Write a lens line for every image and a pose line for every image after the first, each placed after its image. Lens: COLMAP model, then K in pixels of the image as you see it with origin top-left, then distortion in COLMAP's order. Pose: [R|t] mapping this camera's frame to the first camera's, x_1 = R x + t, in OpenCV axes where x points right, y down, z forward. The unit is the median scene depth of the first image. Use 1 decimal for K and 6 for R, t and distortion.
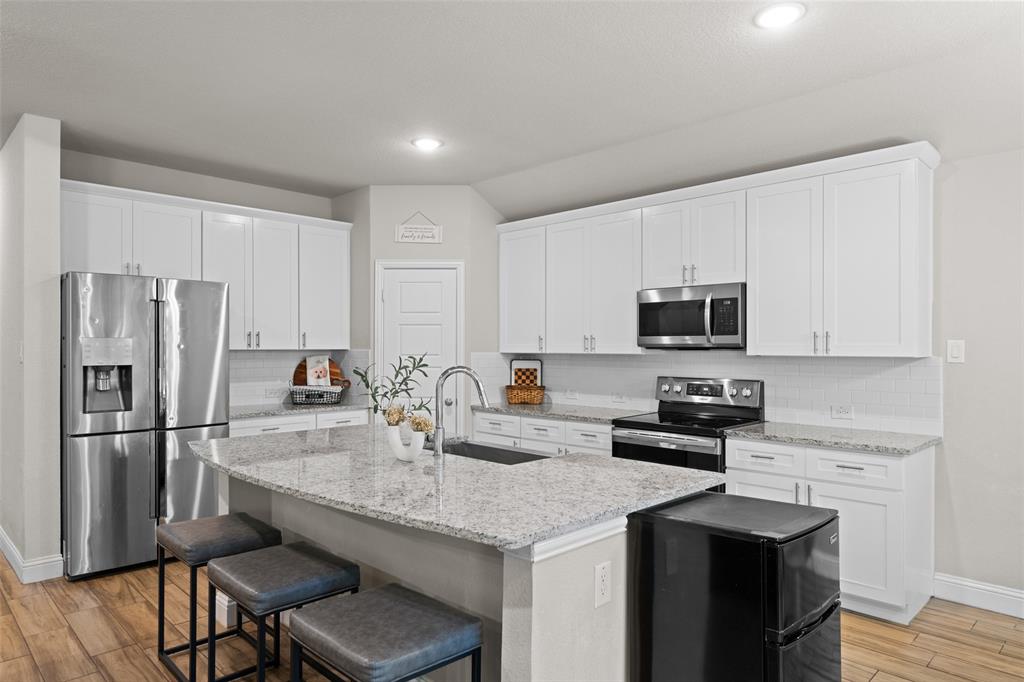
lens RADIAL K [[628.9, 0, 502.9], [0, 628.9, 351.6], [0, 0, 1]] dist [-0.001601, 0.005488]
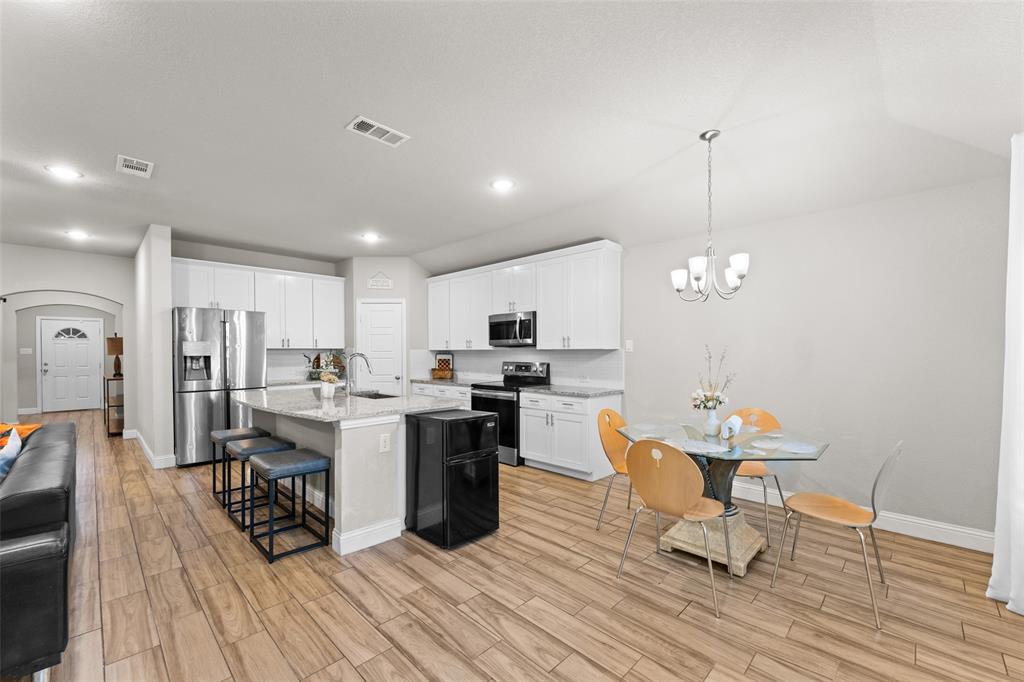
lens RADIAL K [[412.2, 0, 501.3], [0, 412.2, 359.2], [0, 0, 1]] dist [0.000589, 0.001105]
pose [[0.999975, -0.004462, 0.005444, 0.265640], [0.004396, 0.999918, 0.011988, 0.019631], [-0.005497, -0.011964, 0.999913, -0.237894]]
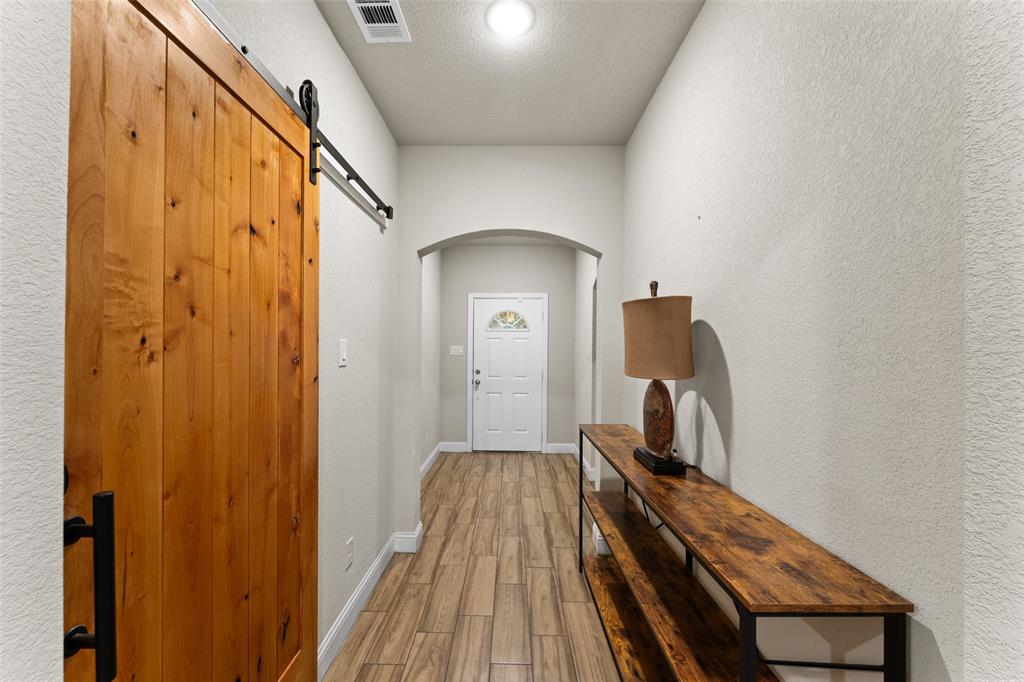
lens RADIAL K [[412.2, 0, 510.8], [0, 412.2, 345.7], [0, 0, 1]] dist [0.000589, 0.001105]
pose [[0.711618, -0.003143, -0.702559, -1.156736], [-0.005912, 0.999928, -0.010461, -0.008785], [0.702541, 0.011598, 0.711548, 1.119540]]
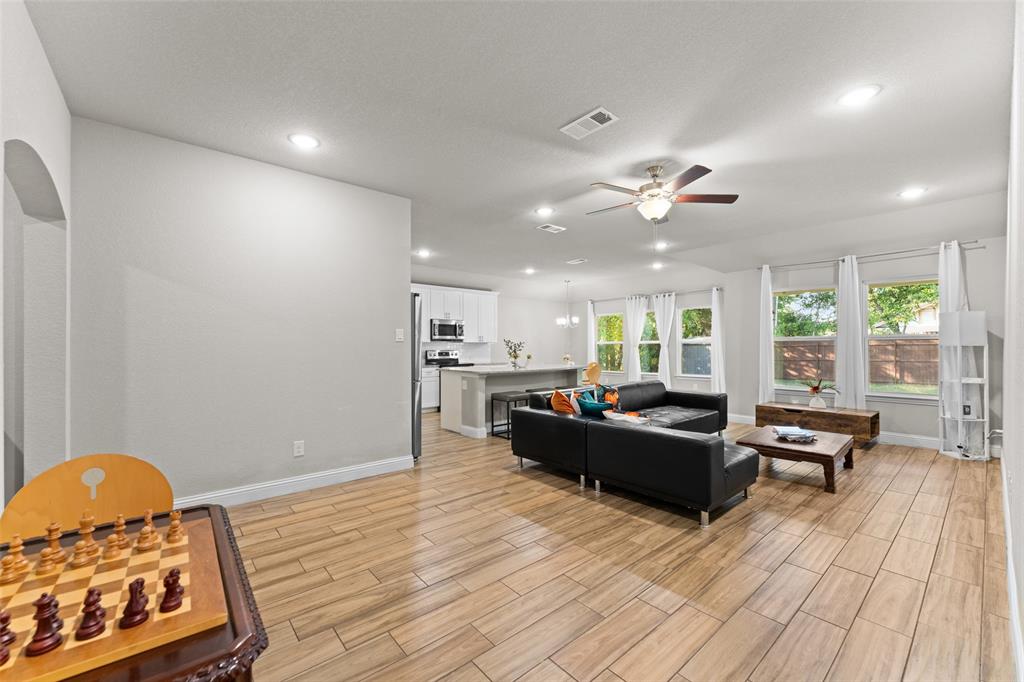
lens RADIAL K [[412.2, 0, 513.0], [0, 412.2, 343.2], [0, 0, 1]] dist [0.000589, 0.001105]
pose [[0.061670, 0.010778, 0.998038, -1.685098], [0.011907, 0.999863, -0.011534, 0.037914], [-0.998026, 0.012595, 0.061533, 0.591056]]
